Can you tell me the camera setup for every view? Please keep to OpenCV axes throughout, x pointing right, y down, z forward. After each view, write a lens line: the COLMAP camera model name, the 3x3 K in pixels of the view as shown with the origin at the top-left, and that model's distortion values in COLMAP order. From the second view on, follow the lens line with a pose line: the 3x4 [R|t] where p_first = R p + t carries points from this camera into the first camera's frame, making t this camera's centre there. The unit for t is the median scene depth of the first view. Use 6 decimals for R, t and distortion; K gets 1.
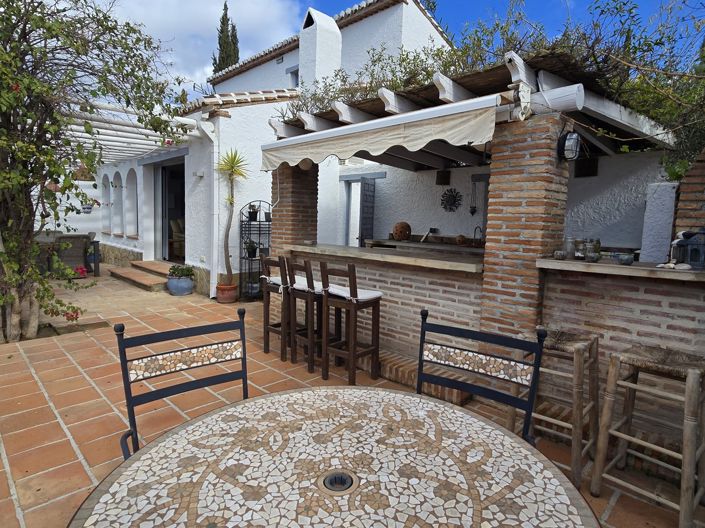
lens RADIAL K [[392.6, 0, 351.3], [0, 392.6, 262.5], [0, 0, 1]] dist [0.001692, -0.003366]
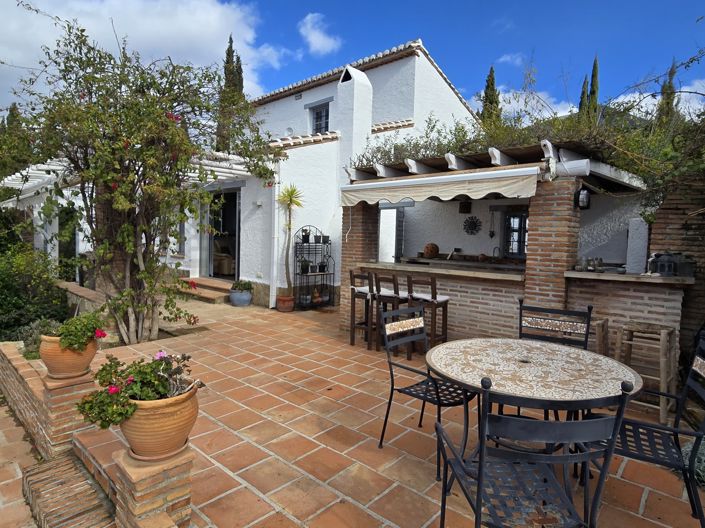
lens RADIAL K [[392.6, 0, 352.3], [0, 392.6, 263.5], [0, 0, 1]] dist [0.001692, -0.003366]
pose [[0.998781, -0.008138, 0.048688, -0.338743], [0.010060, 0.999174, -0.039371, 0.009969], [-0.048328, 0.039813, 0.998038, -0.391283]]
